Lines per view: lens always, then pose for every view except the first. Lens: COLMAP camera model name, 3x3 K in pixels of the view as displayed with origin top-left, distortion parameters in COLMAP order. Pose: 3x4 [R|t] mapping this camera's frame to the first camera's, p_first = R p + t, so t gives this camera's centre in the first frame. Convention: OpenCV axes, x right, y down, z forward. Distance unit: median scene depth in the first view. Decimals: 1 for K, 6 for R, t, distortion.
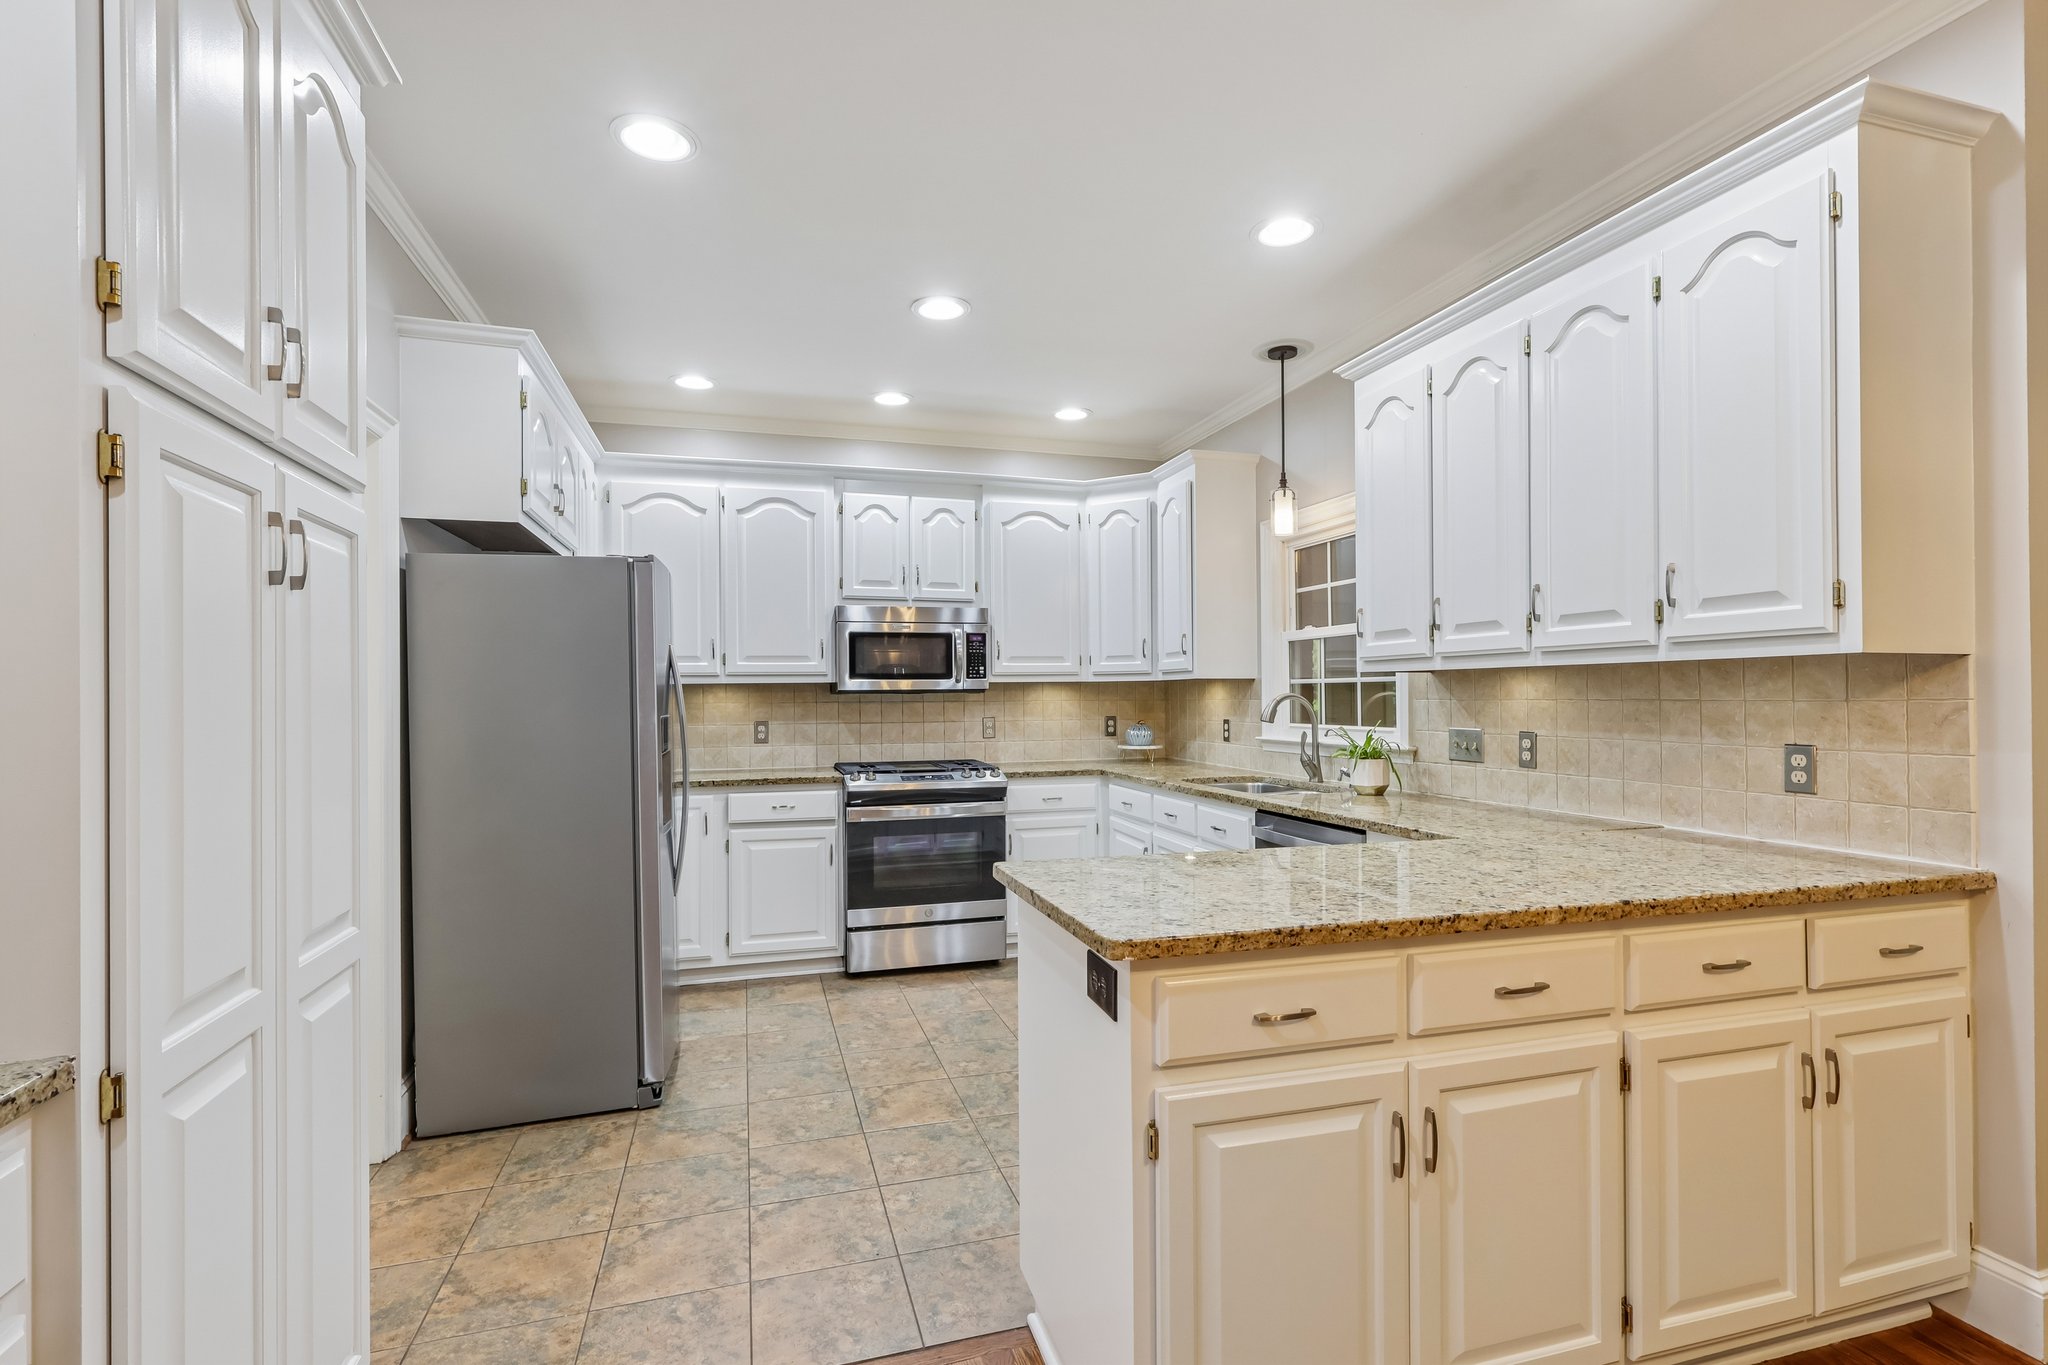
lens RADIAL K [[951.8, 0, 1029.0], [0, 951.8, 687.5], [0, 0, 1]] dist [0.000604, -0.000493]
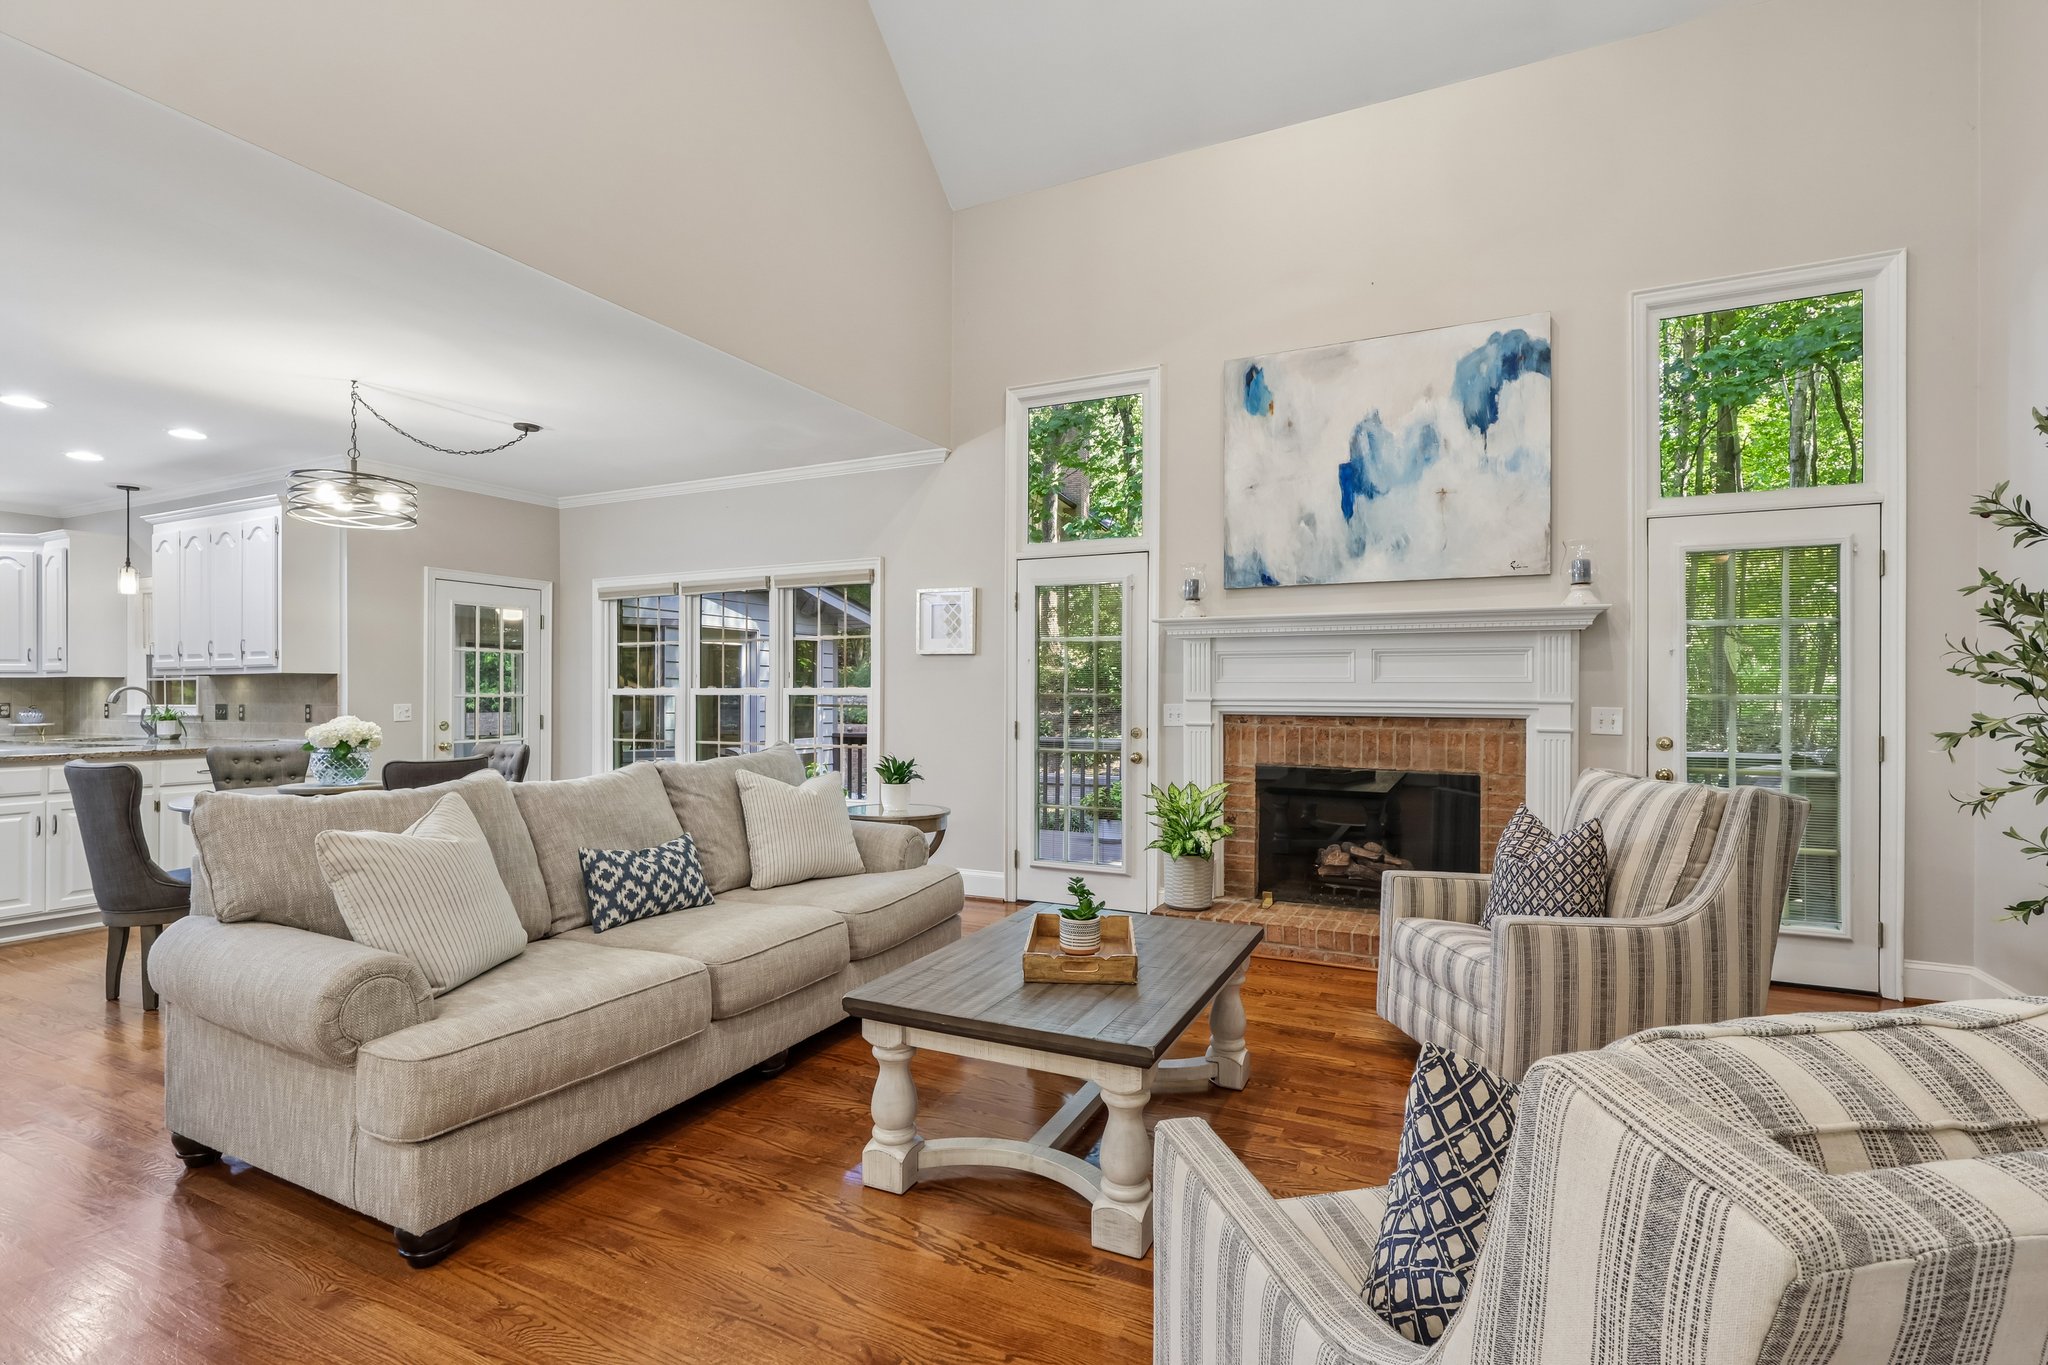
lens RADIAL K [[951.8, 0, 1029.0], [0, 951.8, 687.5], [0, 0, 1]] dist [0.000604, -0.000493]
pose [[0.678184, 0.005562, 0.734871, 0.100015], [-0.006827, 0.999976, -0.001268, -0.000388], [-0.734860, -0.004157, 0.678206, -1.245850]]
